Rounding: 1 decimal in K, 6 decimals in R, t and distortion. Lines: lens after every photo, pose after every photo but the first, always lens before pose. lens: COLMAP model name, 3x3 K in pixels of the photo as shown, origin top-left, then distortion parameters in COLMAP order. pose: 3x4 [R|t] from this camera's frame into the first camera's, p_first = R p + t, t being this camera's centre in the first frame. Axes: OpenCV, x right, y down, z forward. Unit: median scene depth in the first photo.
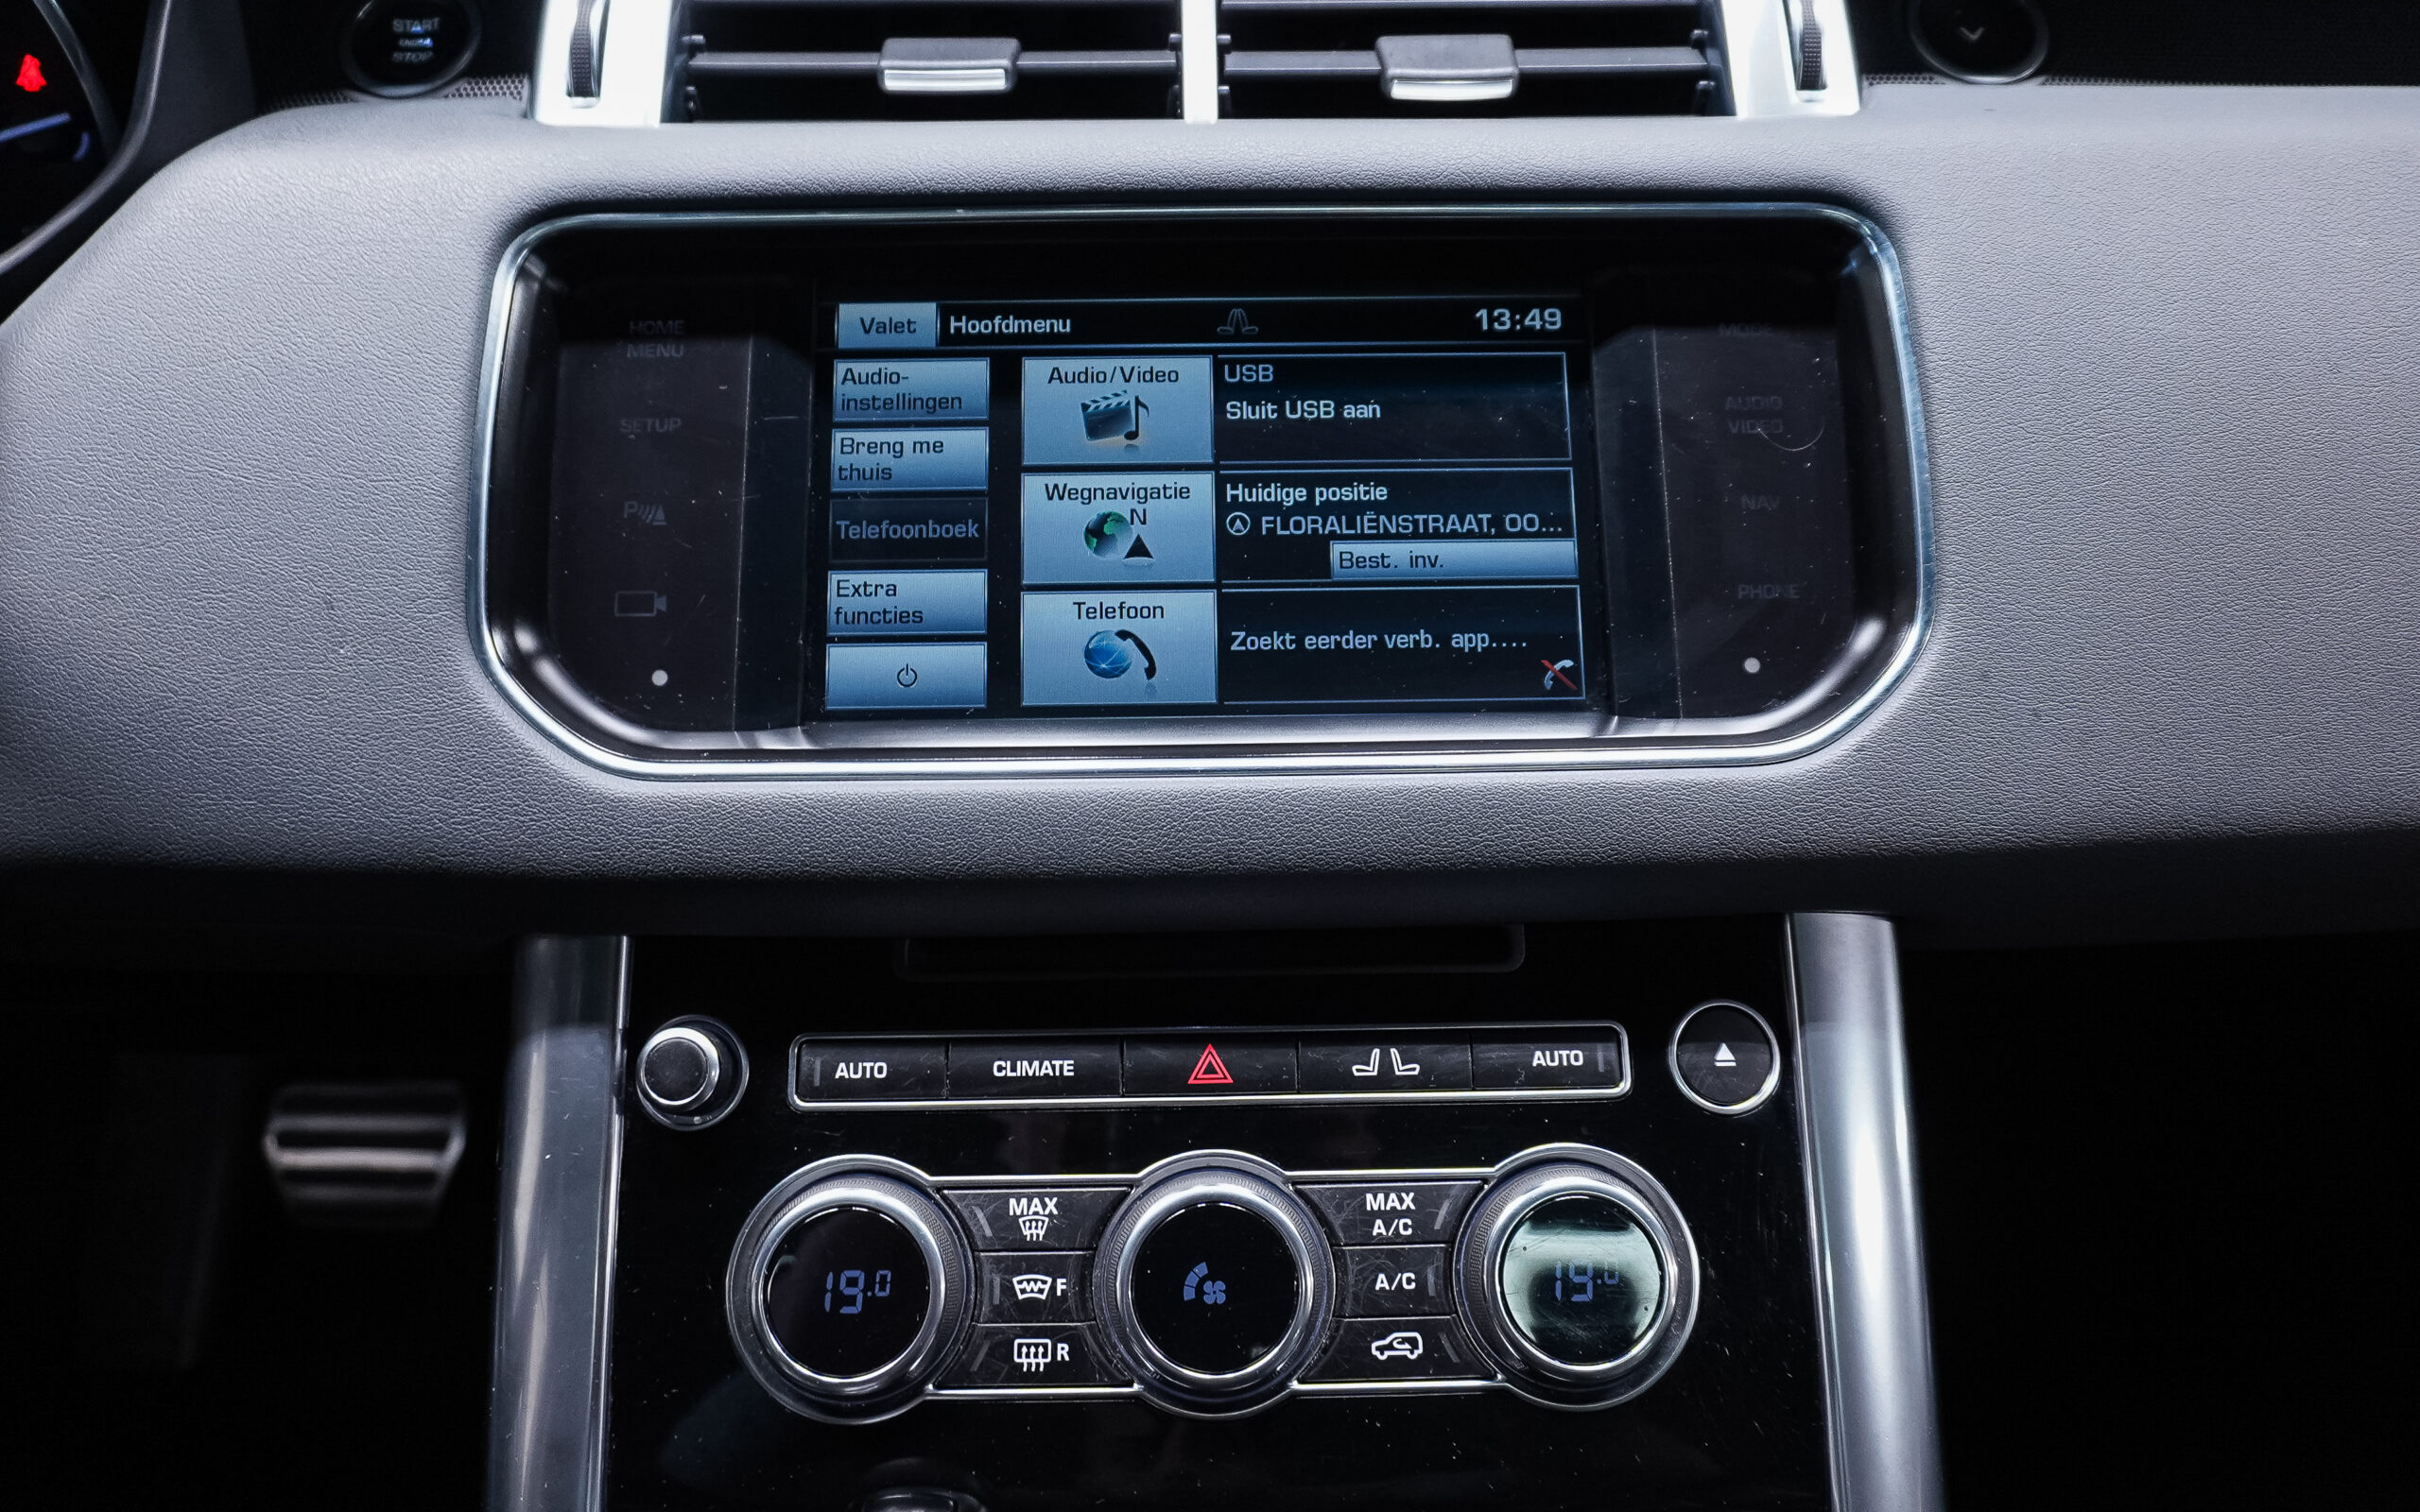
lens RADIAL K [[1731.9, 0, 1192.1], [0, 1731.9, 724.5], [0, 0, 1]] dist [-0.053862, 0.028876]
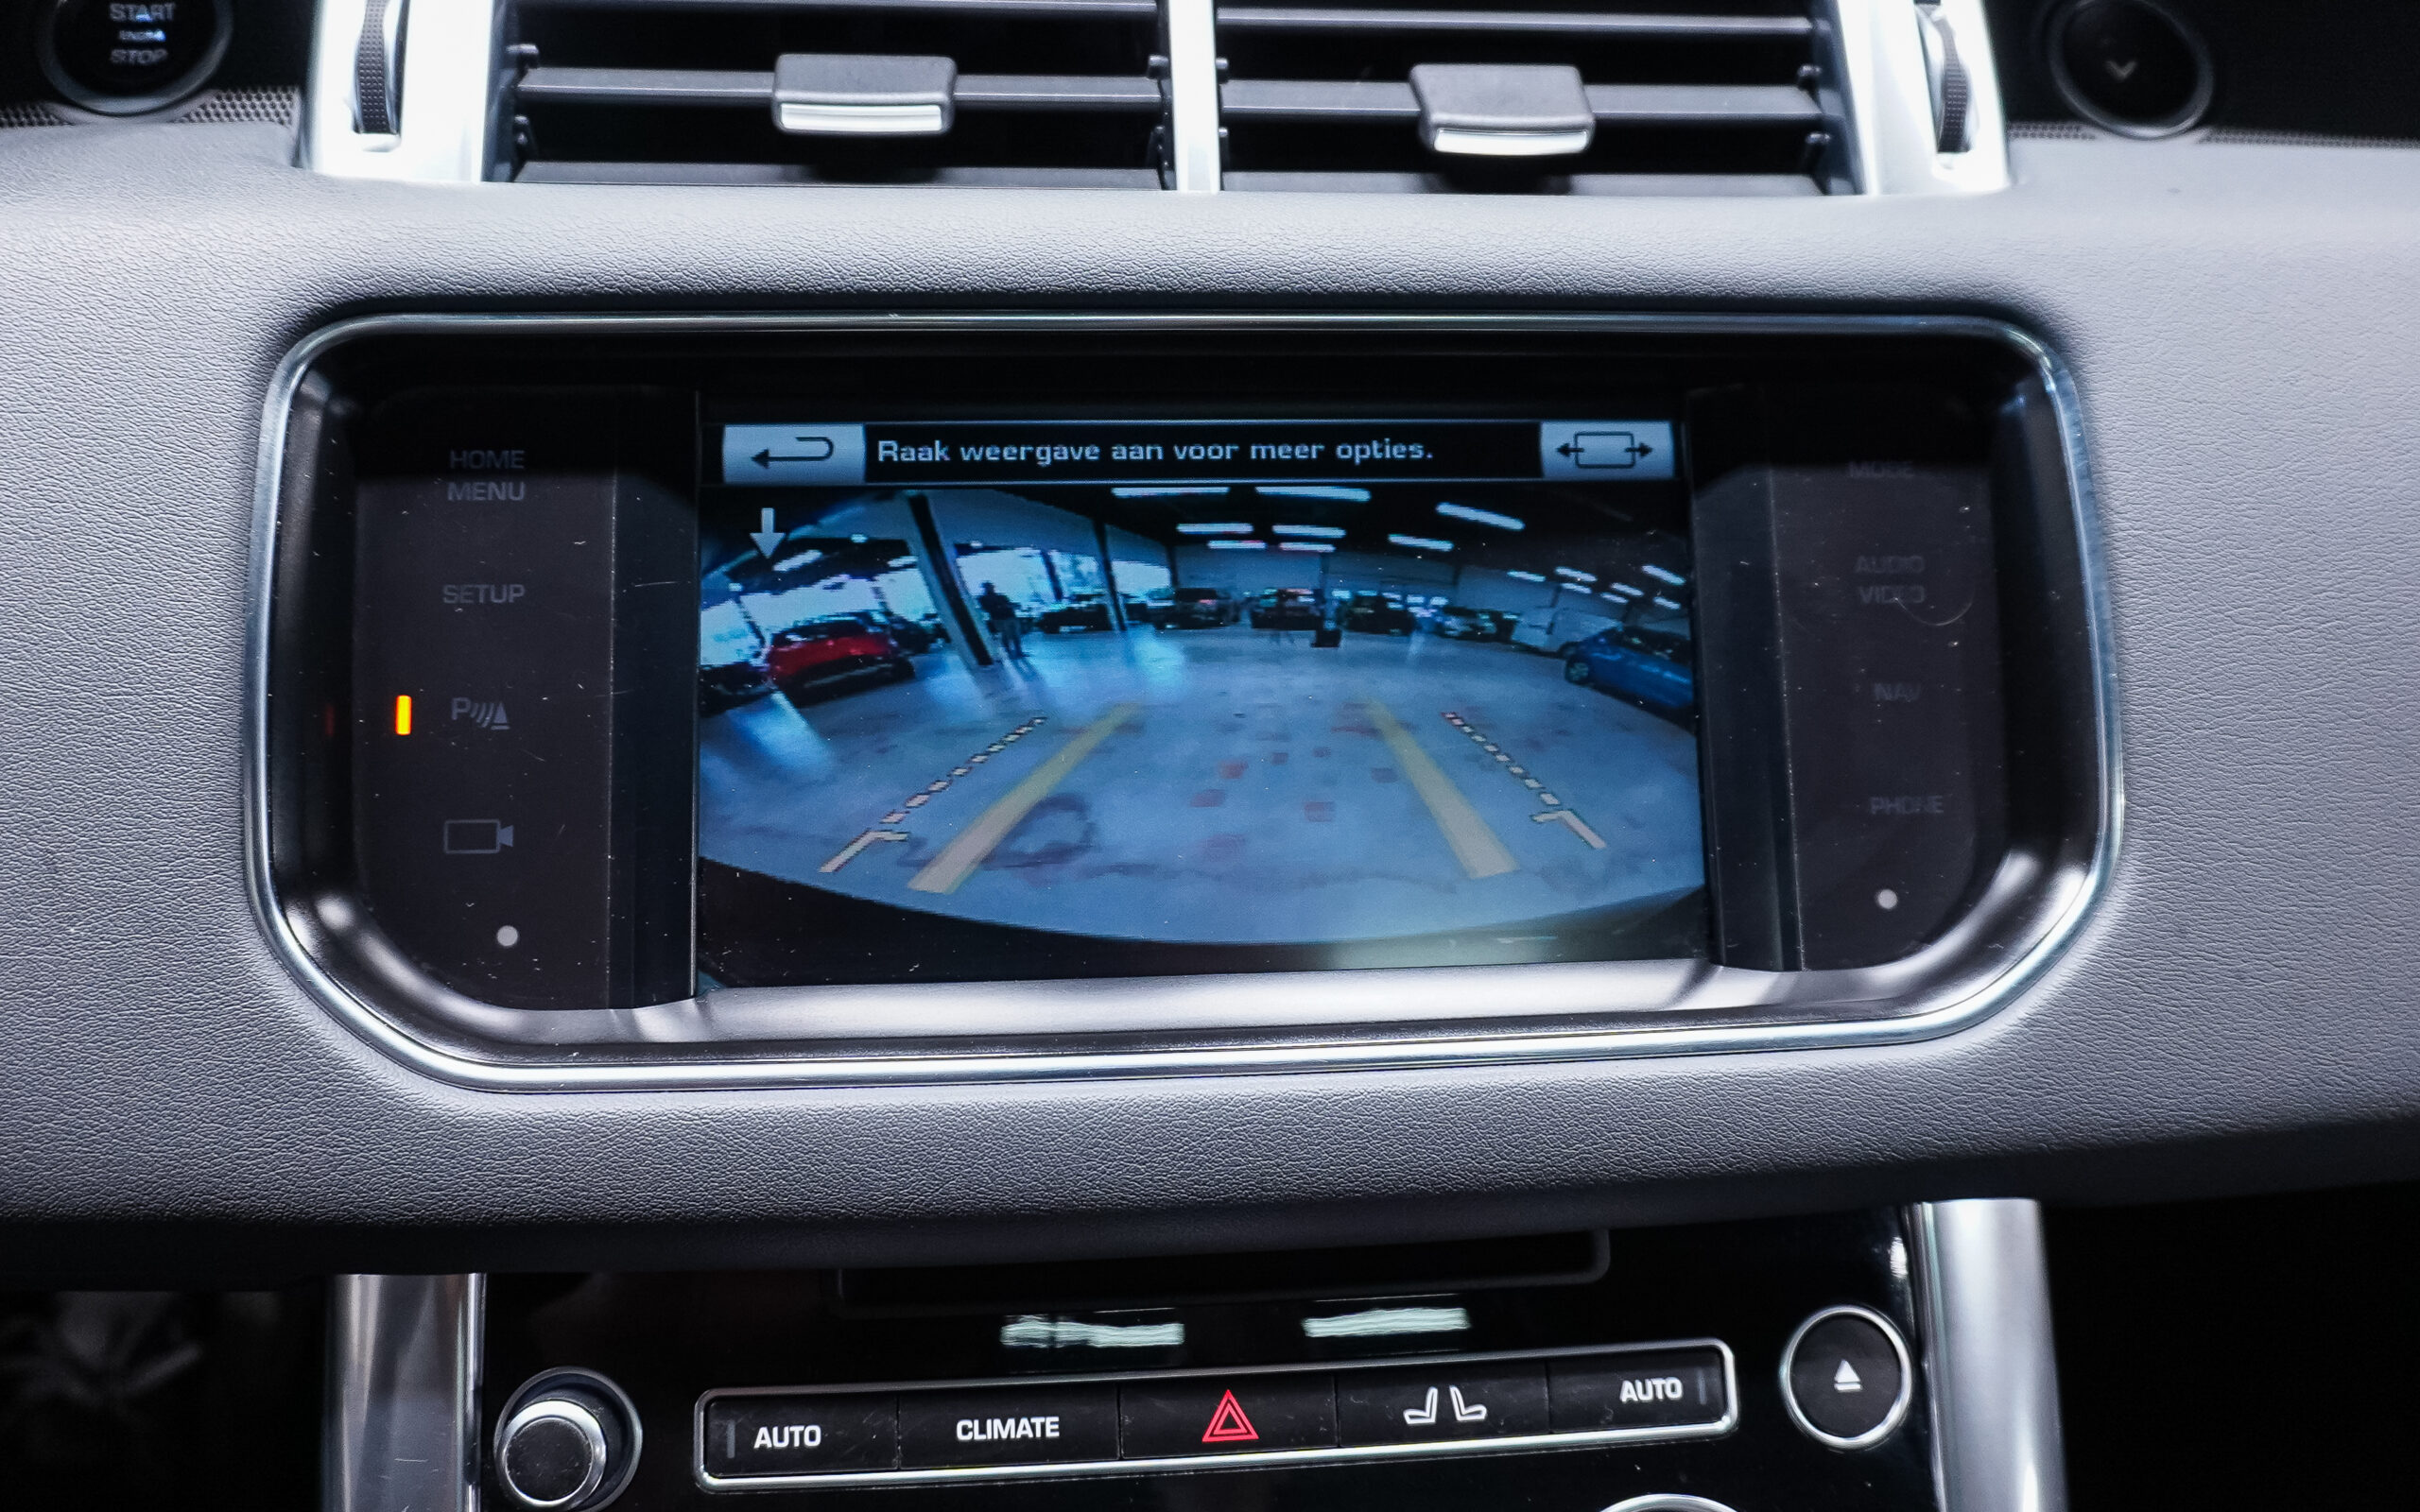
lens RADIAL K [[1793.2, 0, 1166.1], [0, 1793.2, 745.3], [0, 0, 1]] dist [-0.055412, 0.034688]
pose [[0.997072, -0.006147, 0.076220, -0.077310], [0.000481, 0.997248, 0.074136, -0.169306], [-0.076466, -0.073882, 0.994331, 0.198765]]
